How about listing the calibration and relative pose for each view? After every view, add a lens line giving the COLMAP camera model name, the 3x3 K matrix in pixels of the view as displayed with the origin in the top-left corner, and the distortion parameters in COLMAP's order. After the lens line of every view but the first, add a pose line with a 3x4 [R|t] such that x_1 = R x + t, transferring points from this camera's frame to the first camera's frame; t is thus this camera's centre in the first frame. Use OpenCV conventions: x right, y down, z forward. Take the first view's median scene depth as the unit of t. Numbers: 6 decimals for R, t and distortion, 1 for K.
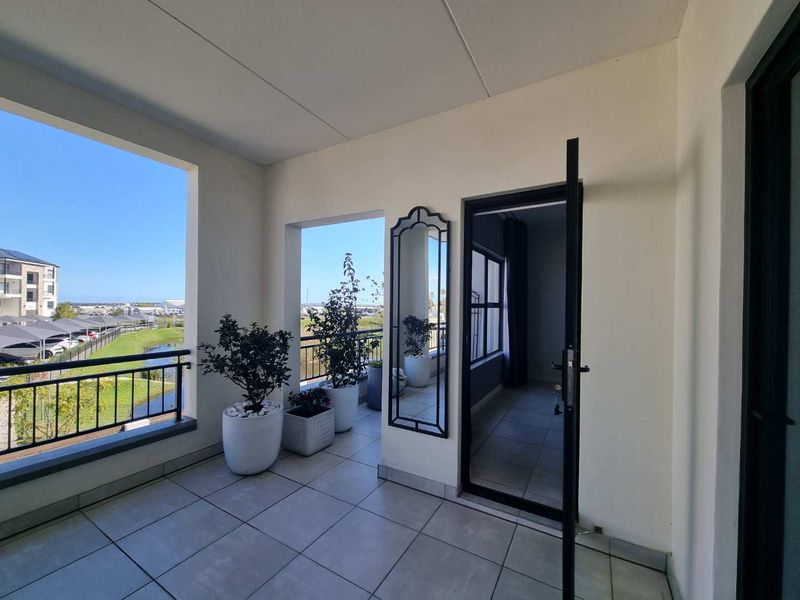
lens RADIAL K [[324.3, 0, 402.7], [0, 324.3, 302.6], [0, 0, 1]] dist [0.000849, -0.001697]
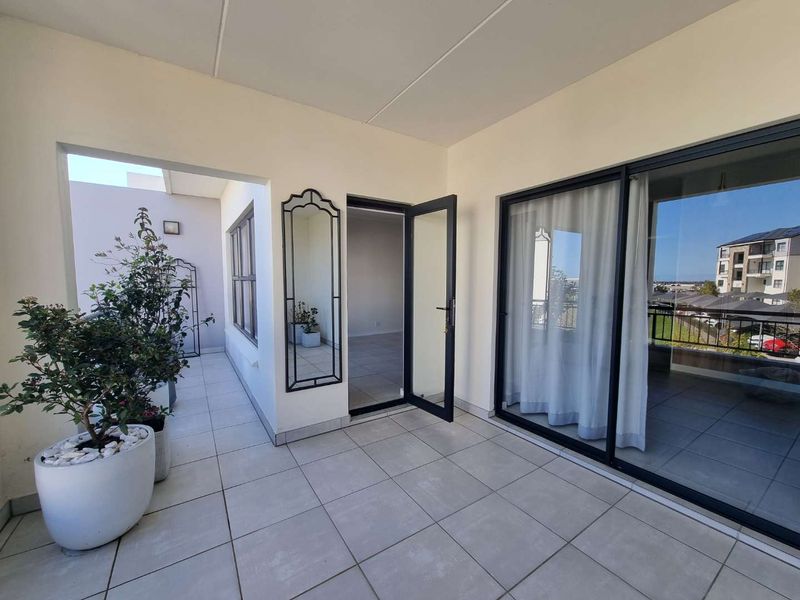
lens RADIAL K [[324.3, 0, 403.2], [0, 324.3, 303.7], [0, 0, 1]] dist [0.000849, -0.001697]
pose [[0.434993, -0.072453, 0.897514, -1.126430], [0.000352, 0.996771, 0.080295, 0.007865], [-0.900434, -0.034612, 0.433614, 0.299532]]
